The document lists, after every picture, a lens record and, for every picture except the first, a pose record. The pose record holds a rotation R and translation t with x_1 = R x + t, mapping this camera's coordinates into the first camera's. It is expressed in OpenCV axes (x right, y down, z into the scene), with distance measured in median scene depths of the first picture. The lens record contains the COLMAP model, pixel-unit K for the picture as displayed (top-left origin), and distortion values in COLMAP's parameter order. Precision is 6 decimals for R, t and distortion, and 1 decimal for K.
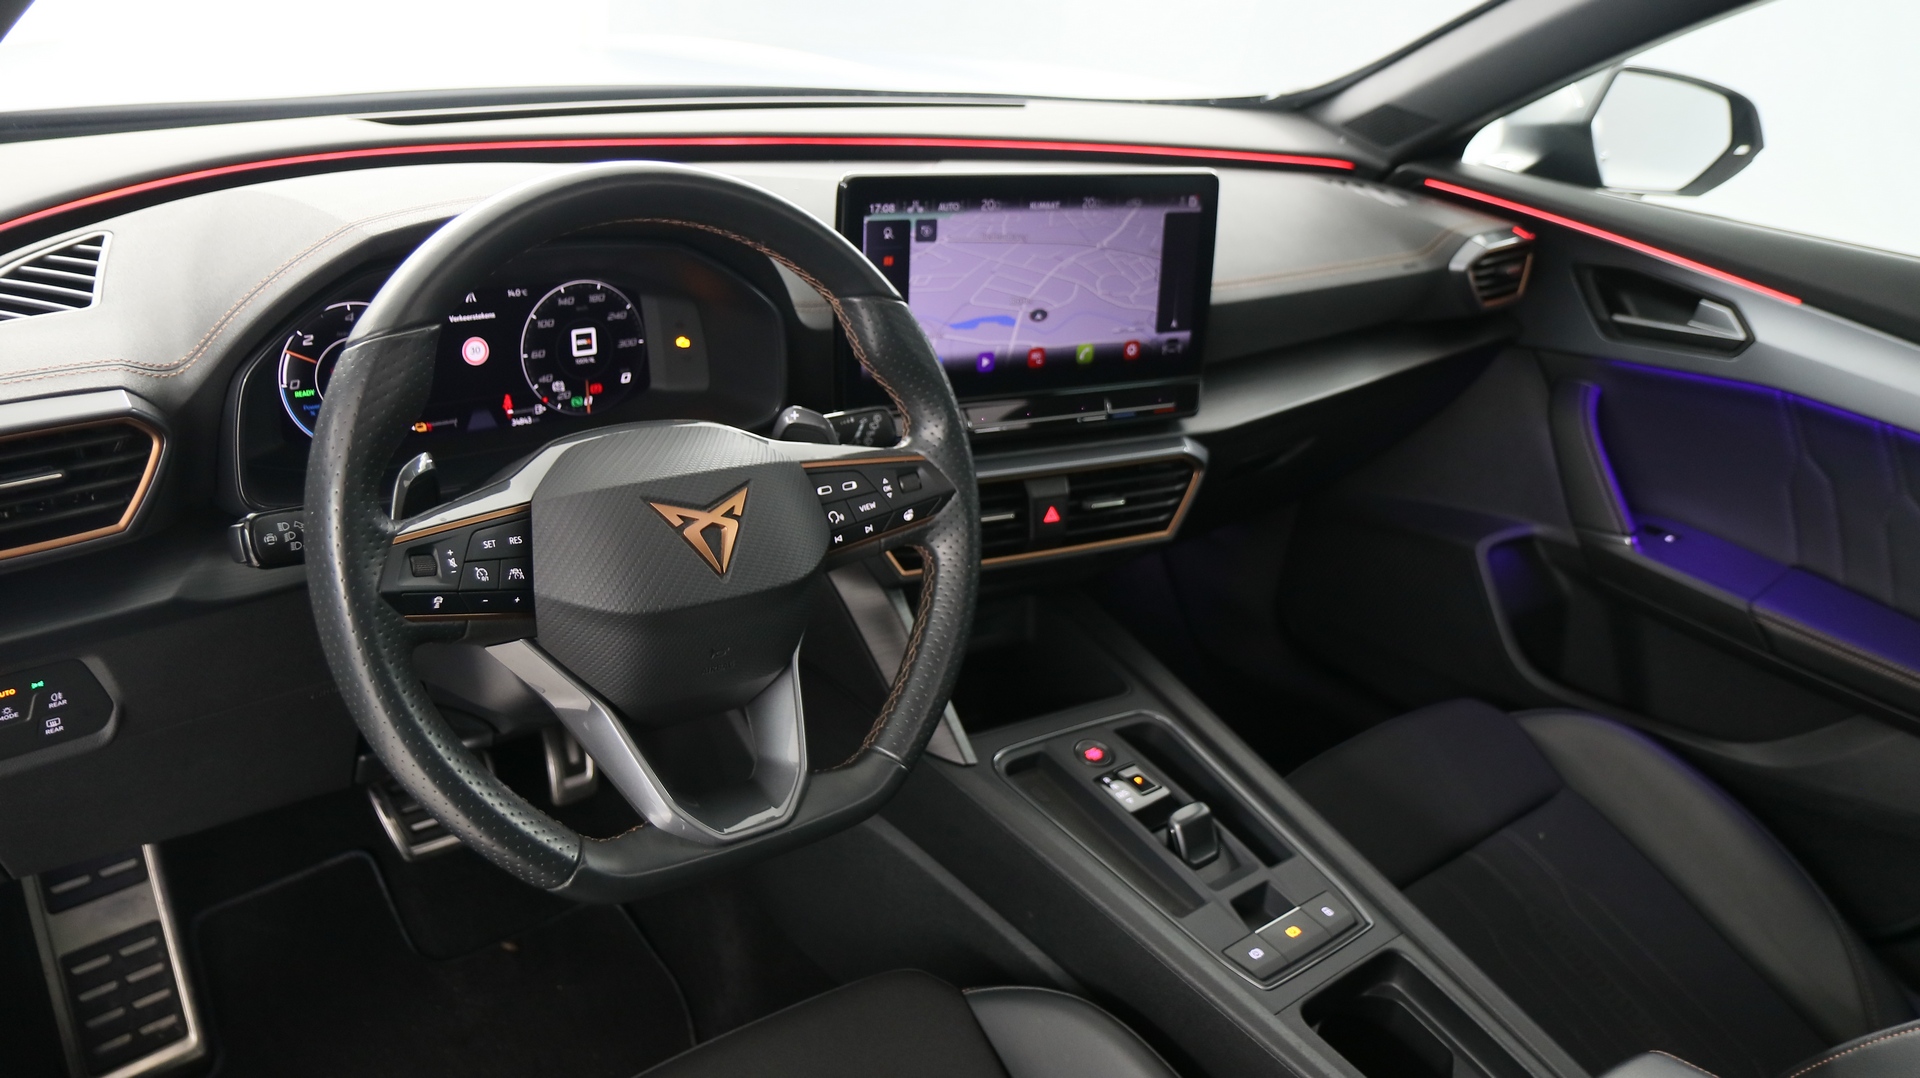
lens RADIAL K [[1444.2, 0, 988.9], [0, 1444.2, 540.6], [0, 0, 1]] dist [-0.009817, -0.004362]
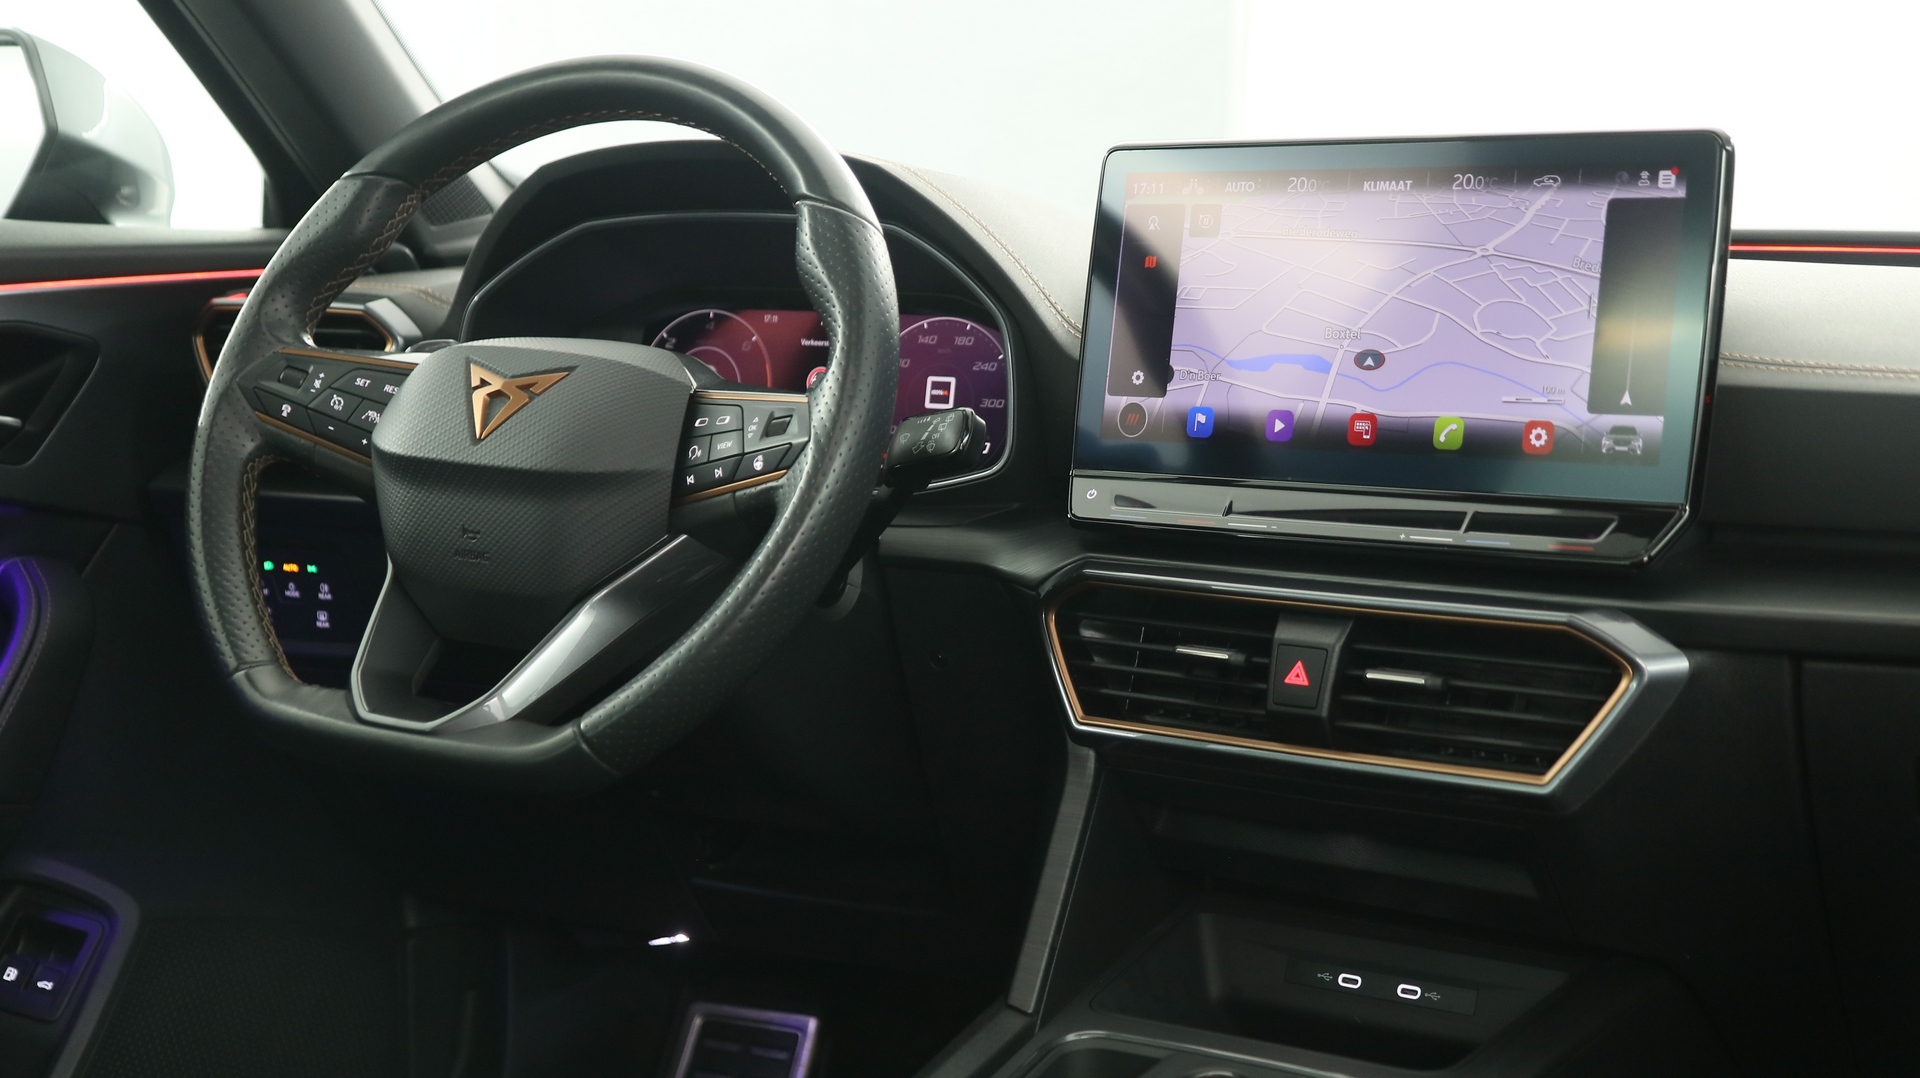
lens RADIAL K [[3090.6, 0, 960.0], [0, 3090.6, 539.0], [0, 0, 1]] dist [0.057226, 0.068849]
pose [[0.337541, -0.040361, -0.940445, 1.315031], [-0.387198, 0.904691, -0.177798, 0.232937], [0.857988, 0.424152, 0.289743, 0.544609]]
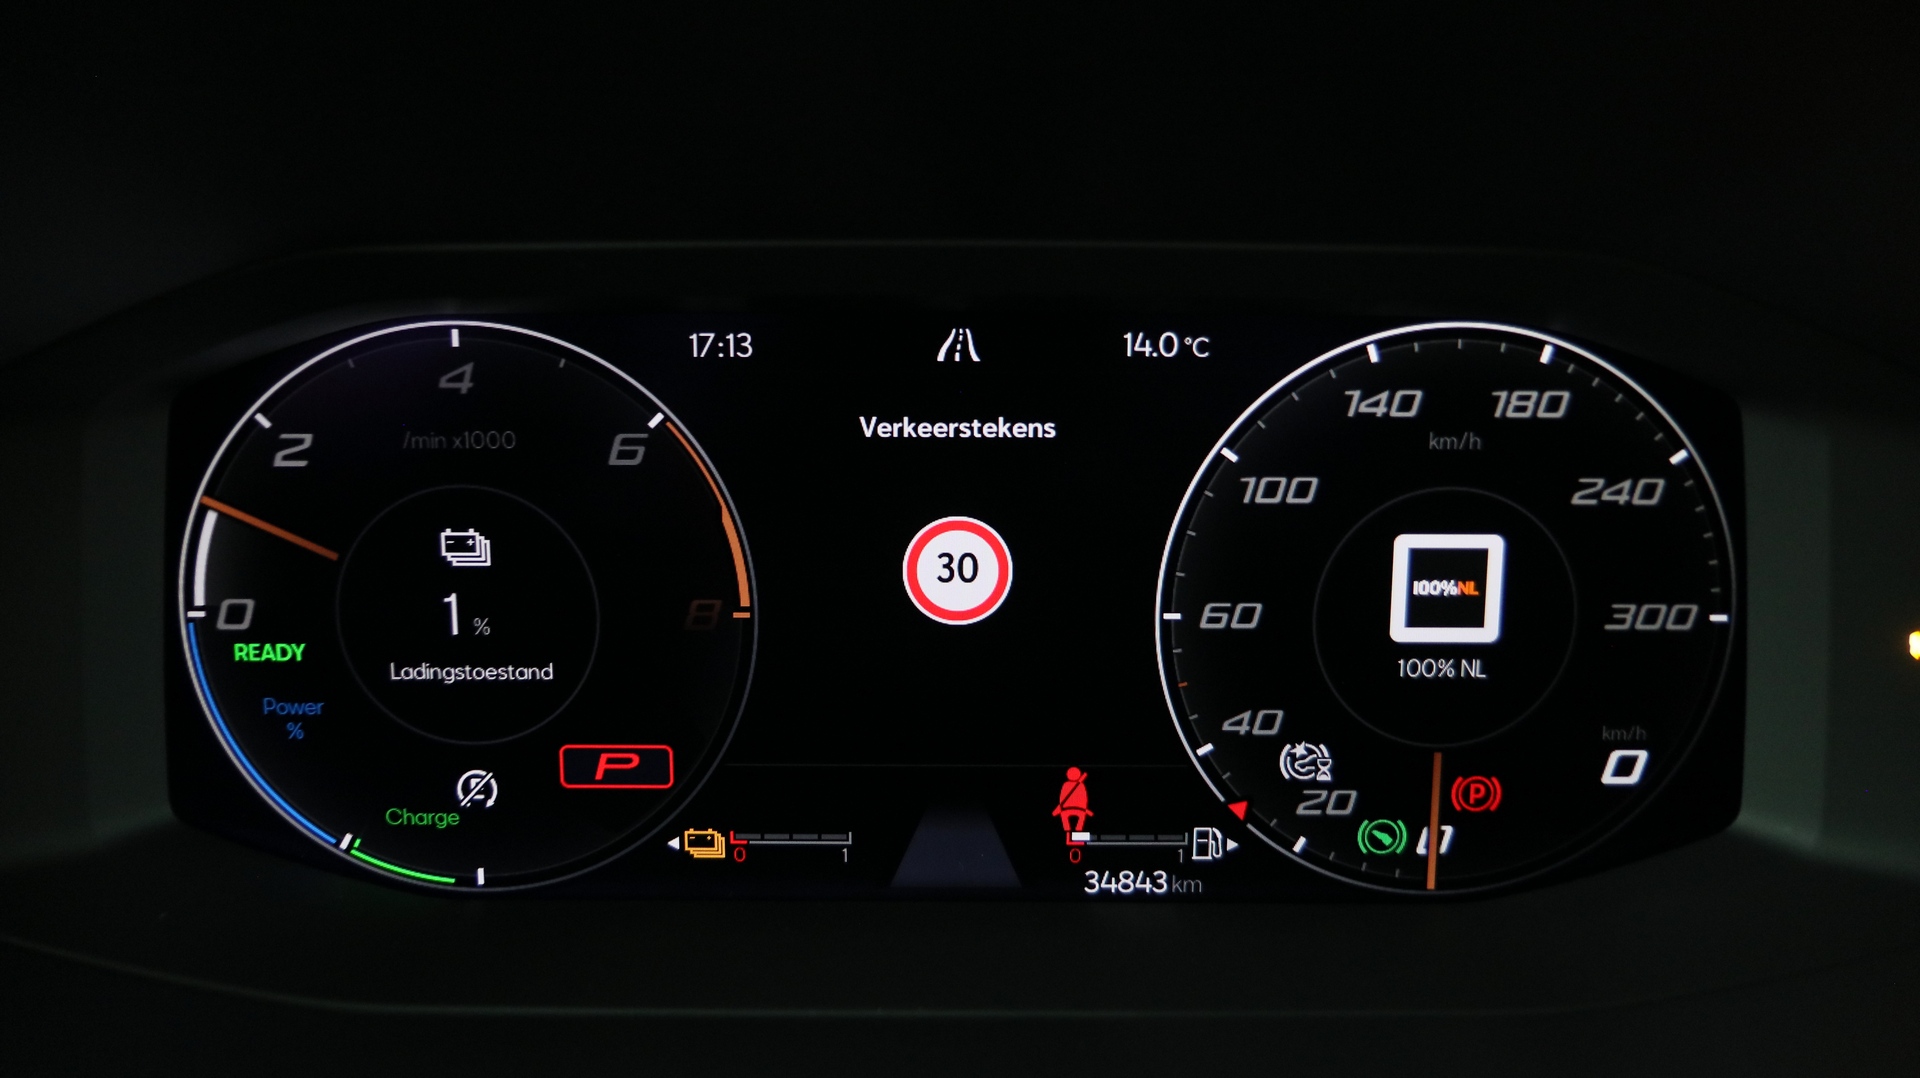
lens RADIAL K [[1444.2, 0, 988.9], [0, 1444.2, 540.6], [0, 0, 1]] dist [-0.009817, -0.004362]
pose [[0.746005, 0.082185, -0.660849, -0.182581], [-0.200867, 0.973907, -0.105633, -0.105434], [0.634924, 0.211545, 0.743048, 0.775887]]
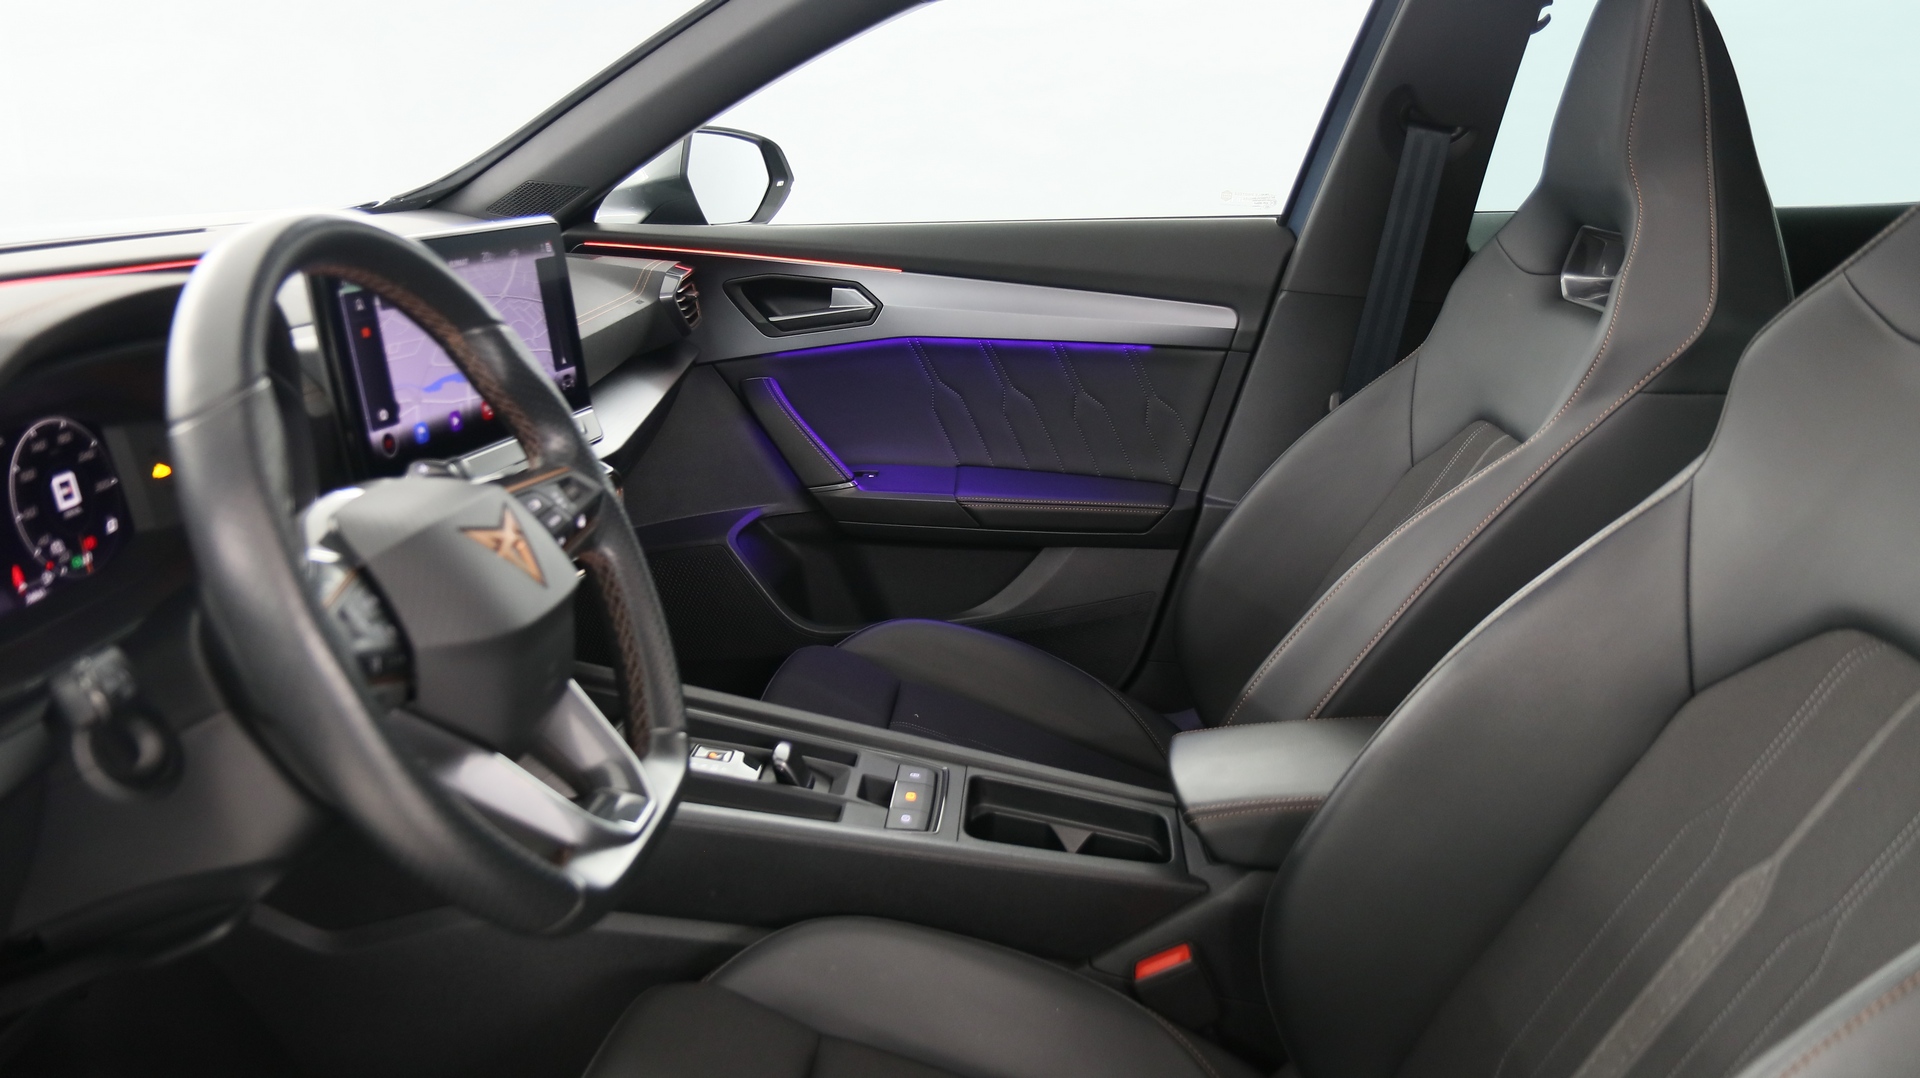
lens RADIAL K [[1444.2, 0, 988.9], [0, 1444.2, 540.6], [0, 0, 1]] dist [-0.009817, -0.004362]
pose [[0.677730, -0.296389, 0.672930, -0.485582], [0.362919, 0.930760, 0.044441, 0.047905], [-0.639509, 0.214101, 0.738370, 0.038534]]
